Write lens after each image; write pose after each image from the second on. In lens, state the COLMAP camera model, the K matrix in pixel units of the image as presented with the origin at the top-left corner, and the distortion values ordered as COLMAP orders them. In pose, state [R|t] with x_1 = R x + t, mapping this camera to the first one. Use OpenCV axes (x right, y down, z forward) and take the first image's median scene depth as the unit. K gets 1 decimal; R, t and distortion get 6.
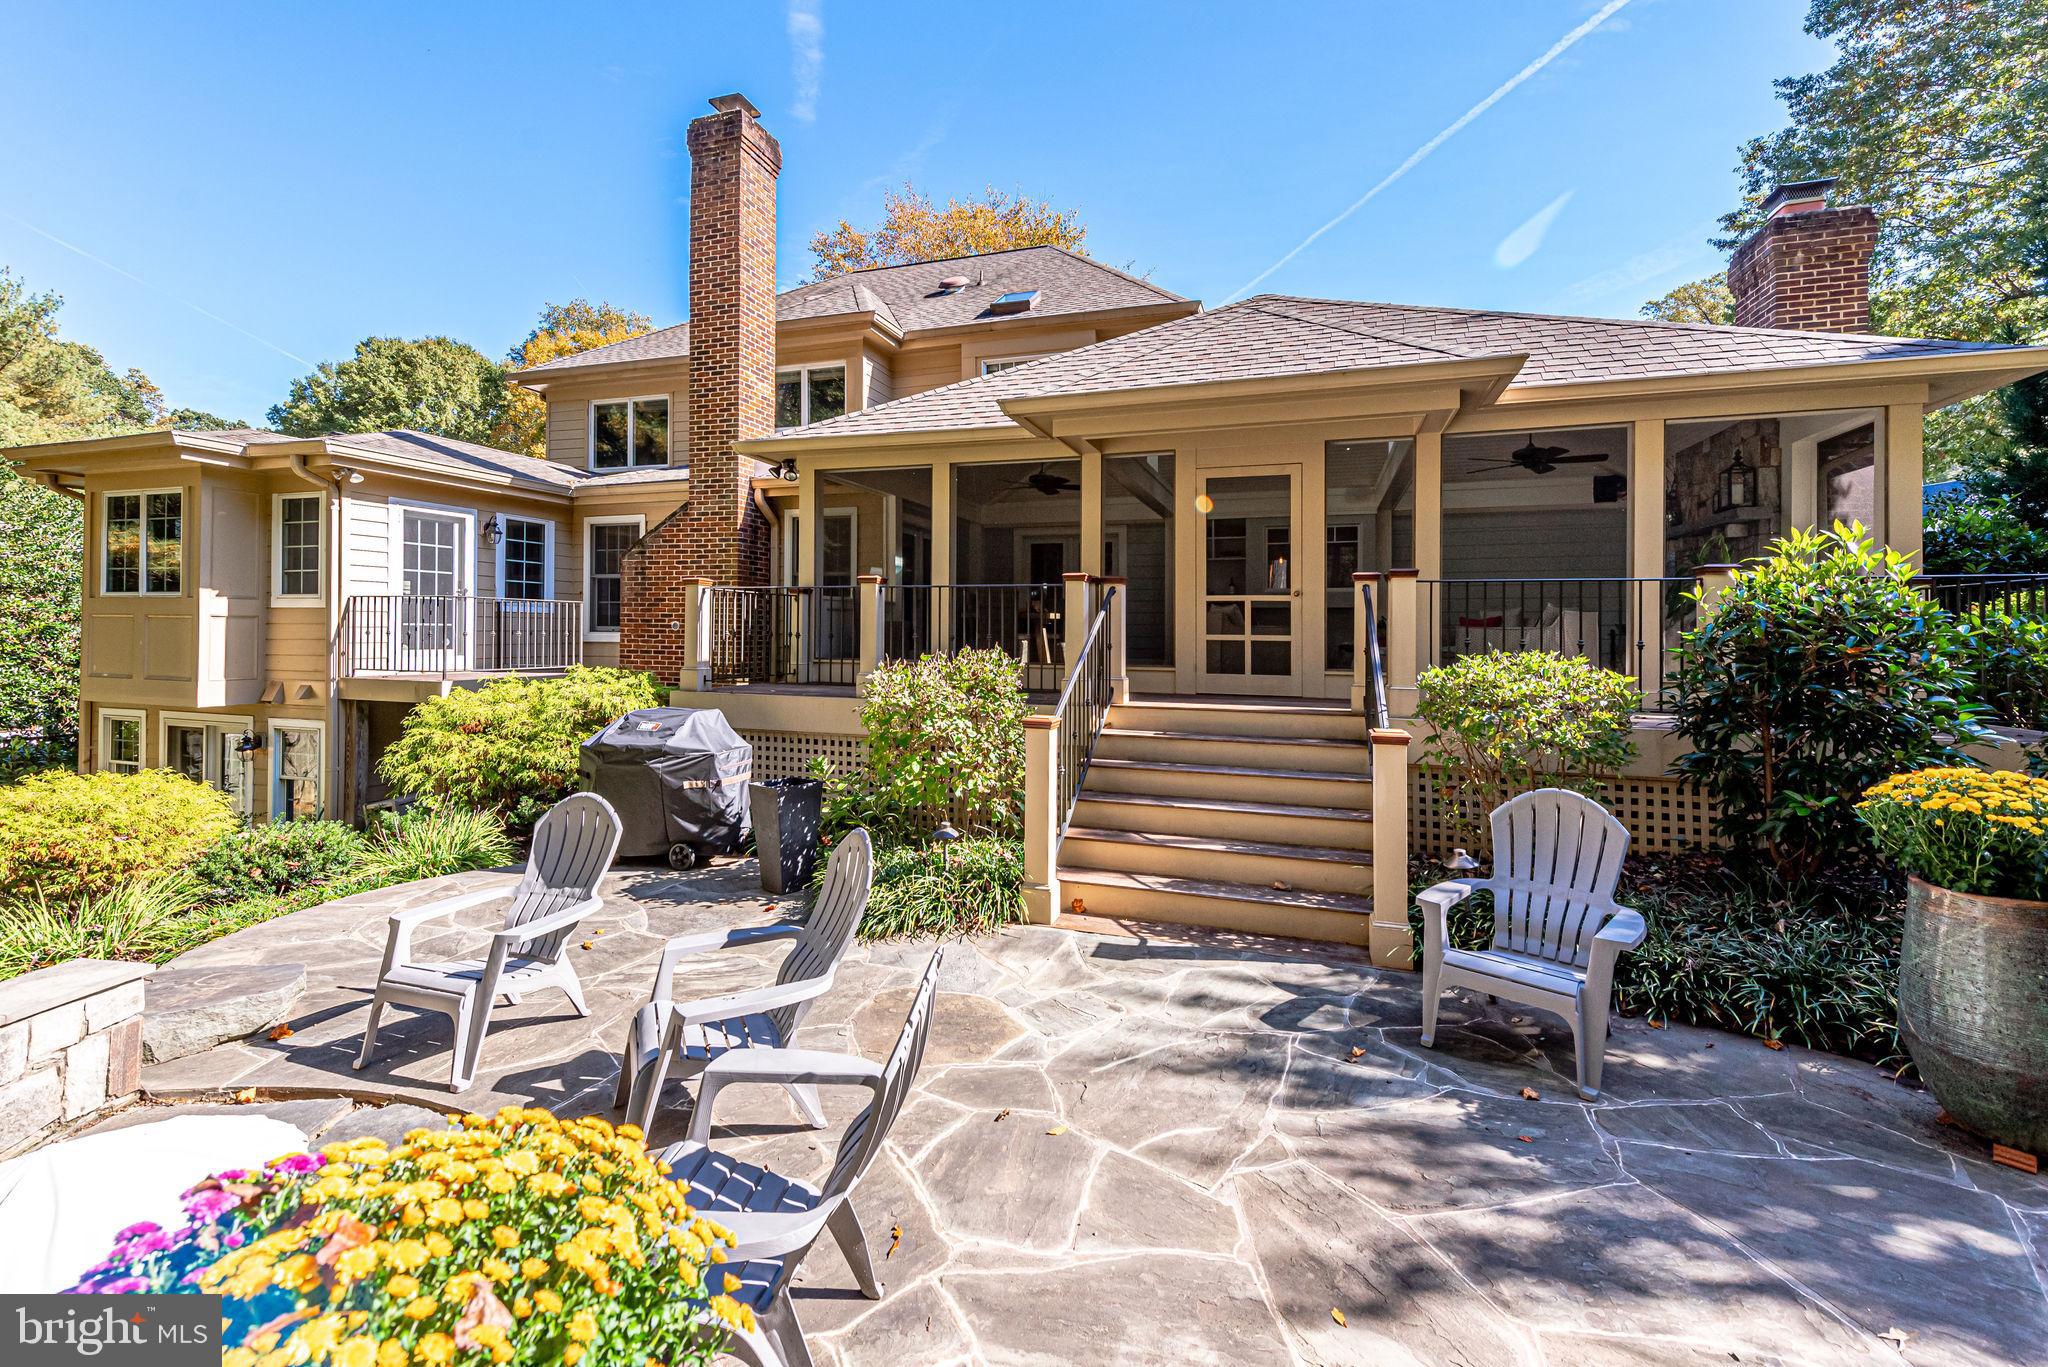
lens RADIAL K [[832.2, 0, 1094.1], [0, 832.2, 616.8], [0, 0, 1]] dist [0.014922, -0.002642]
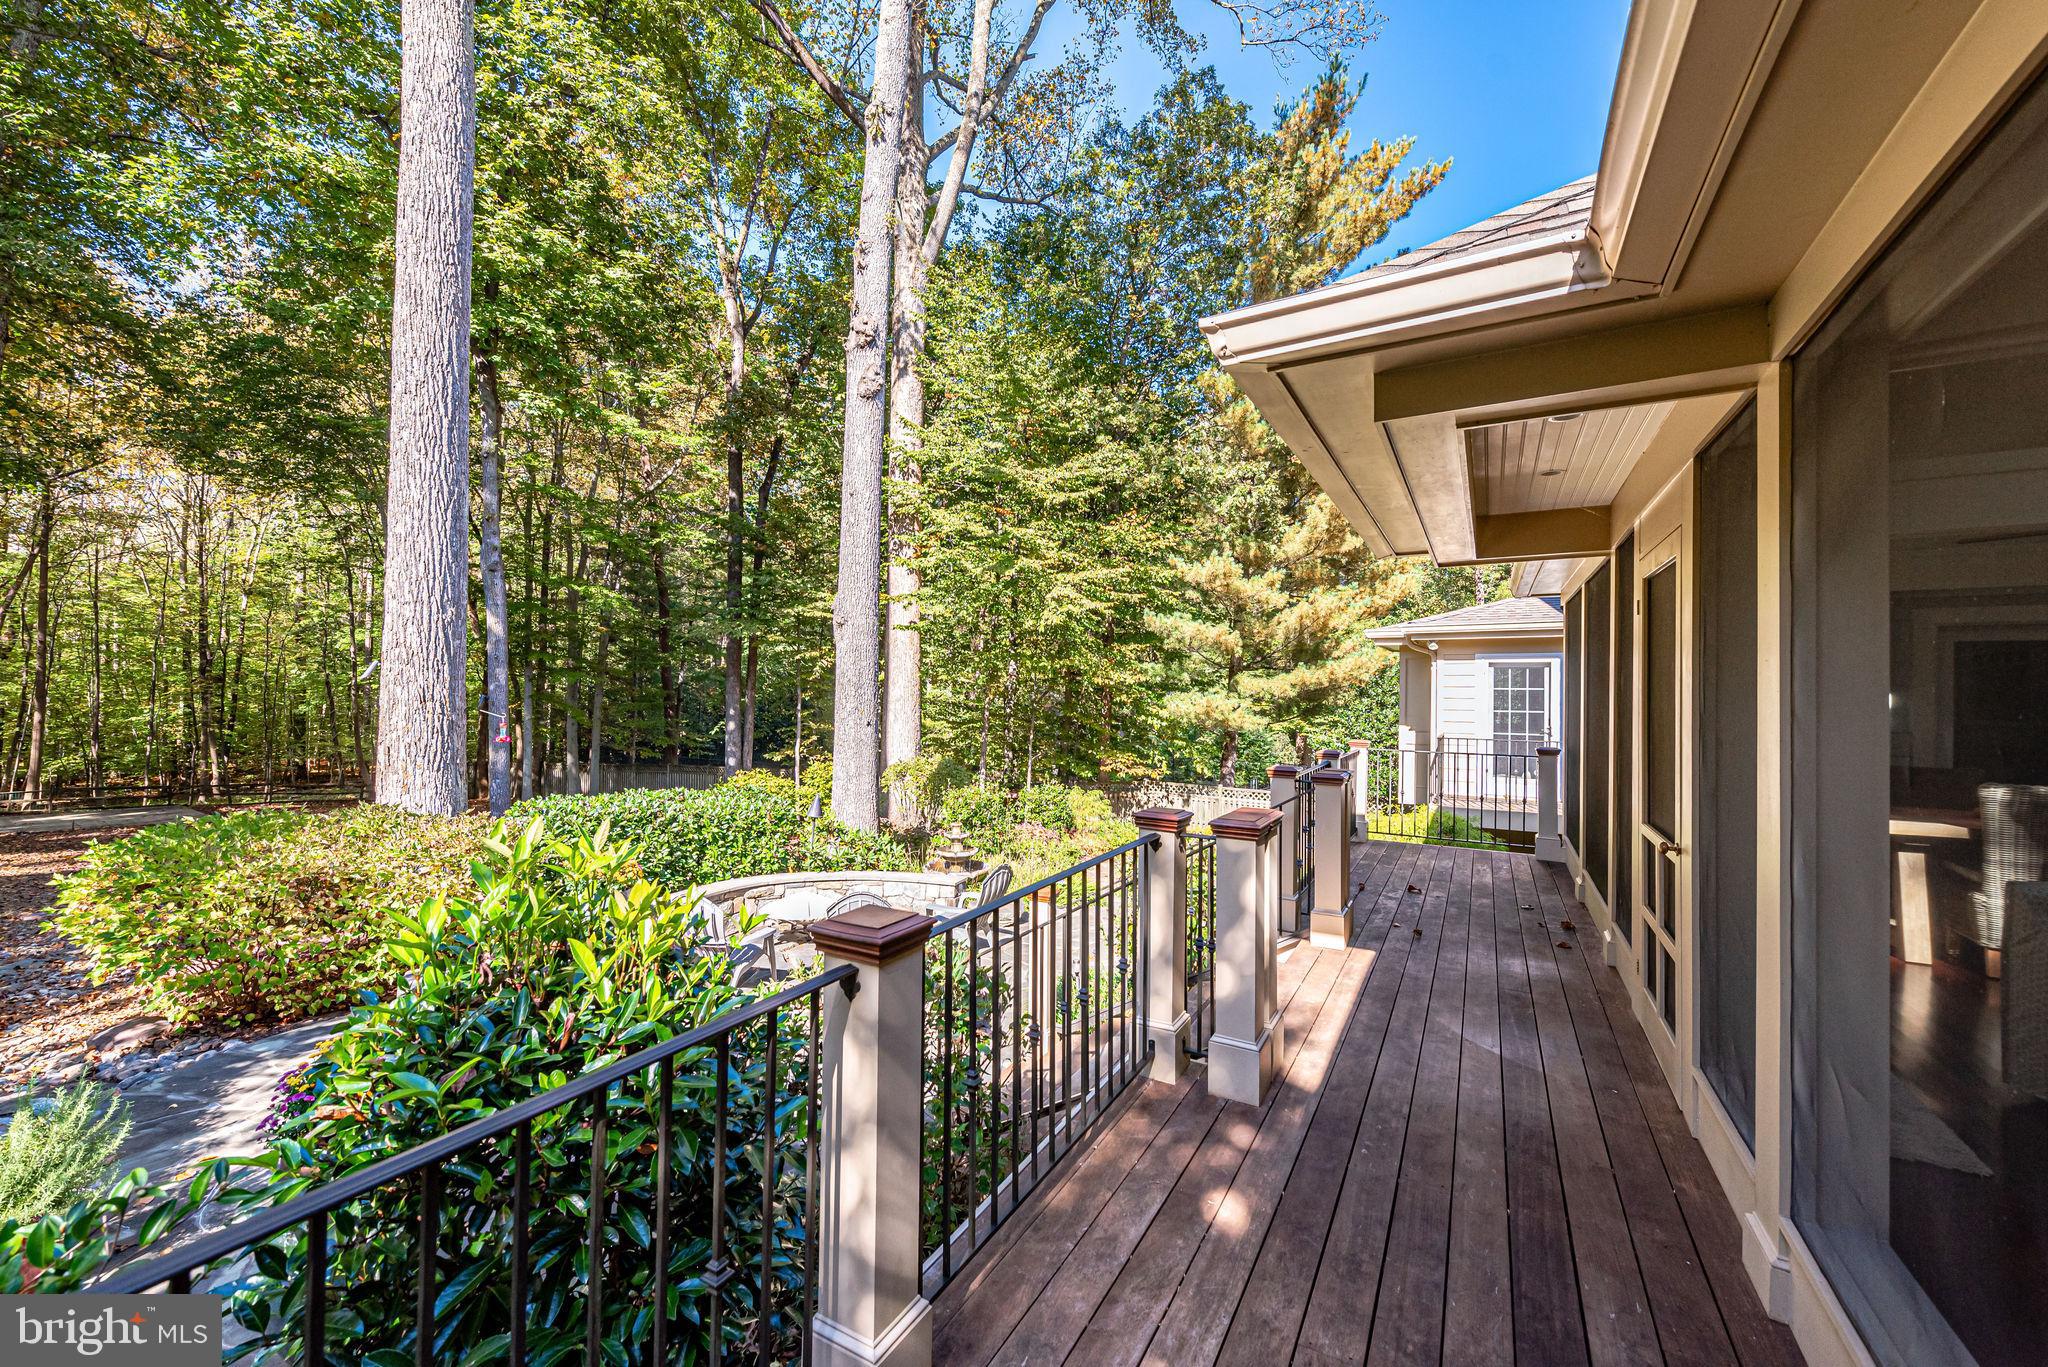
lens RADIAL K [[832.2, 0, 1006.3], [0, 832.2, 678.5], [0, 0, 1]] dist [0.014922, -0.002642]
pose [[-0.203414, -0.020438, -0.978880, 1.487622], [0.000018, 0.999782, -0.020878, -0.228707], [0.979093, -0.004265, -0.203369, 1.636313]]
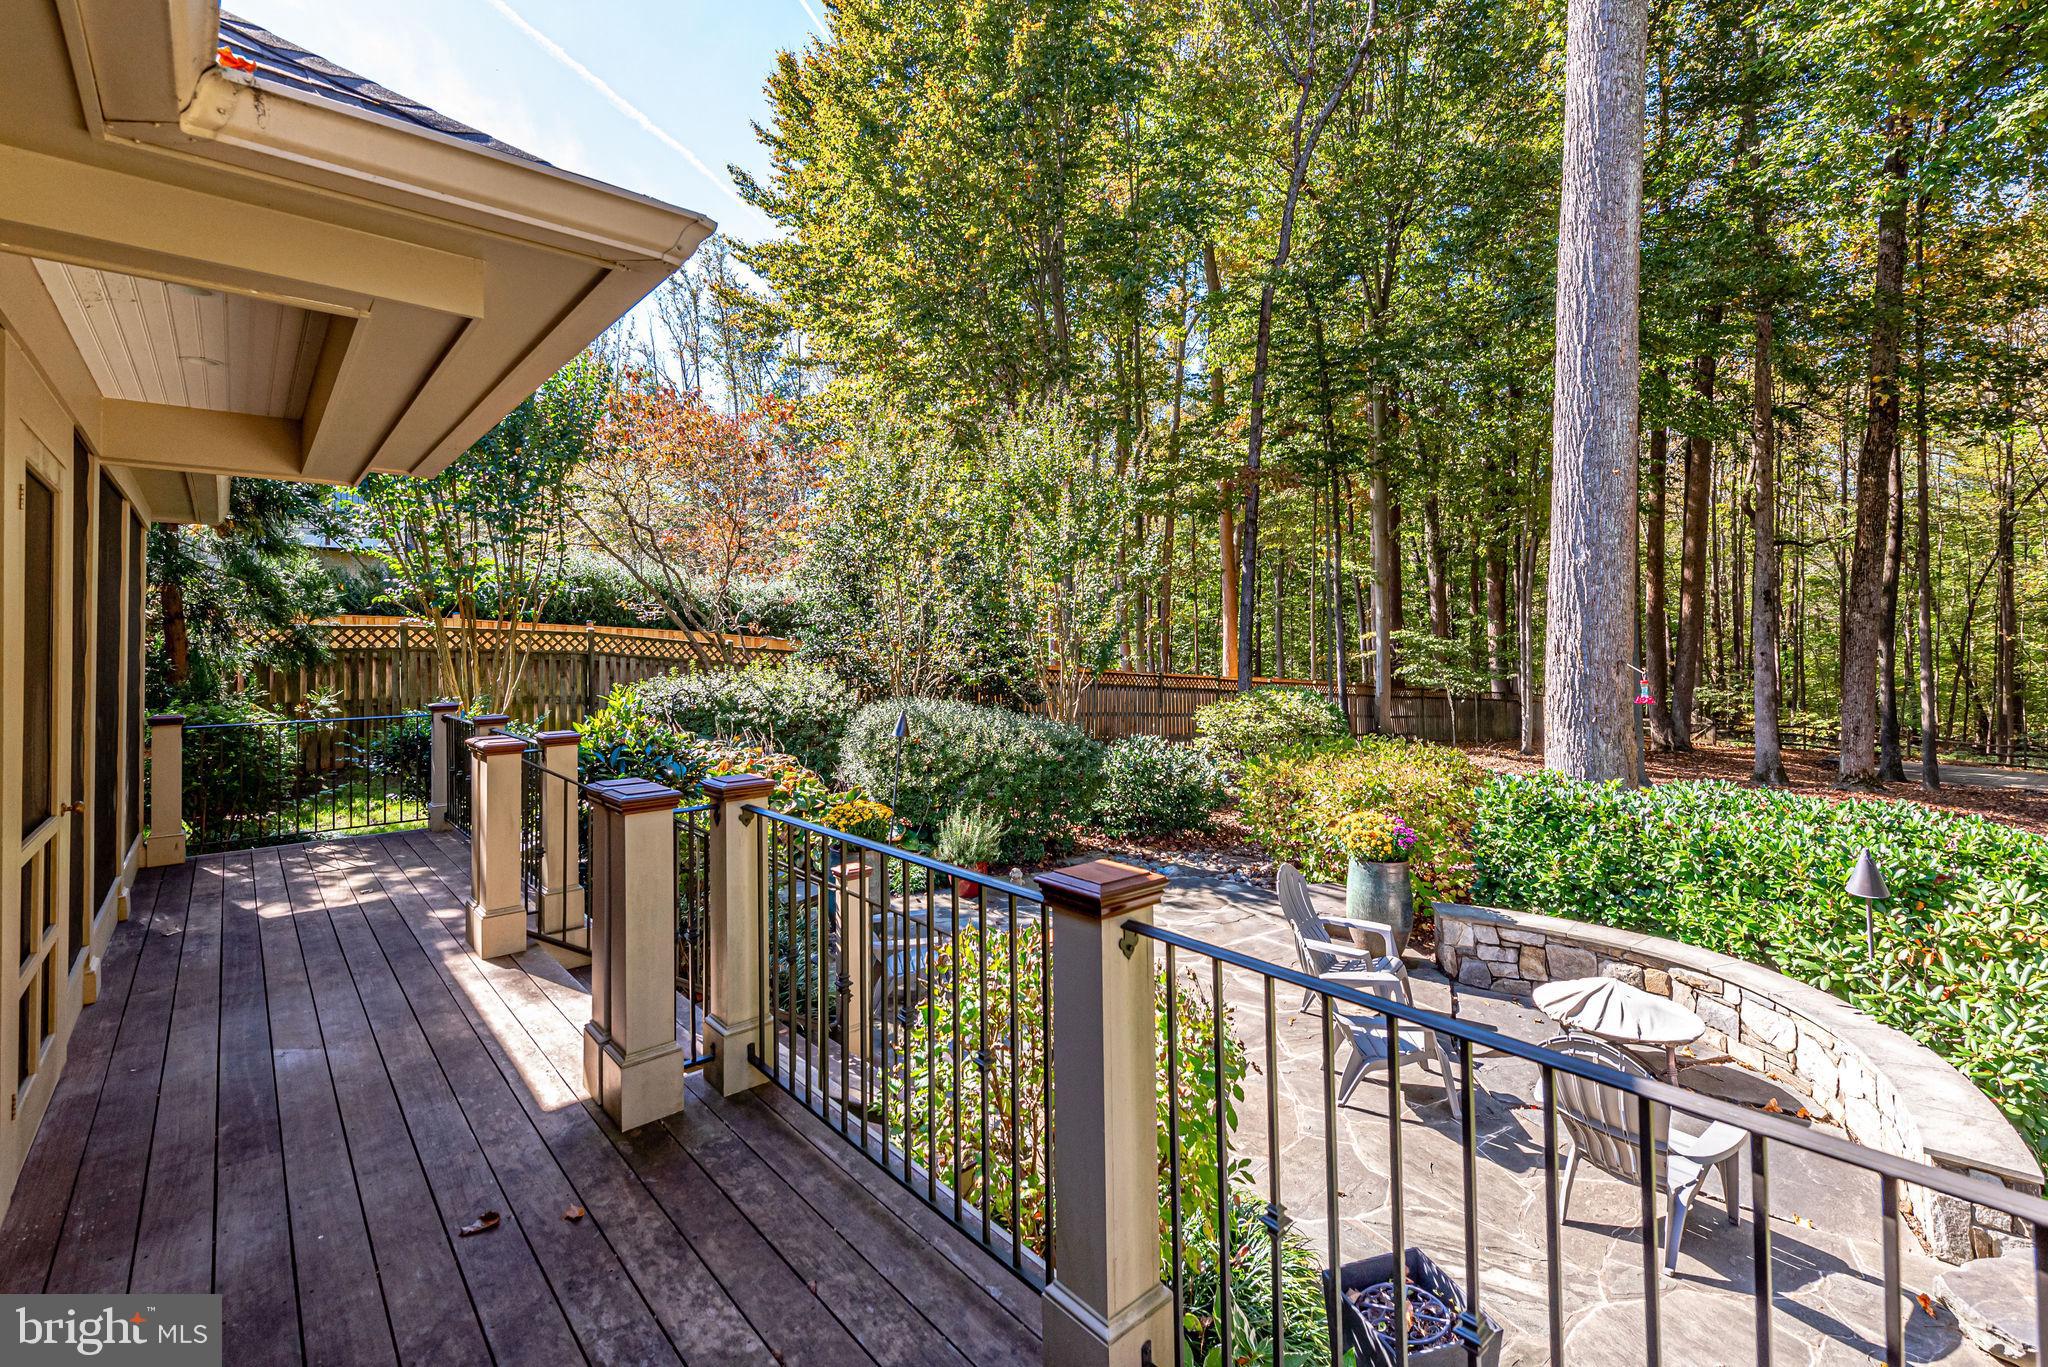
lens RADIAL K [[899.0, 0, 1047.8], [0, 899.0, 628.9], [0, 0, 1]] dist [0.004196, 0.000136]
pose [[-0.864780, 0.011812, 0.502012, -0.437678], [0.001465, 0.999778, -0.021001, -0.229759], [-0.502148, -0.017425, -0.864606, 2.301129]]
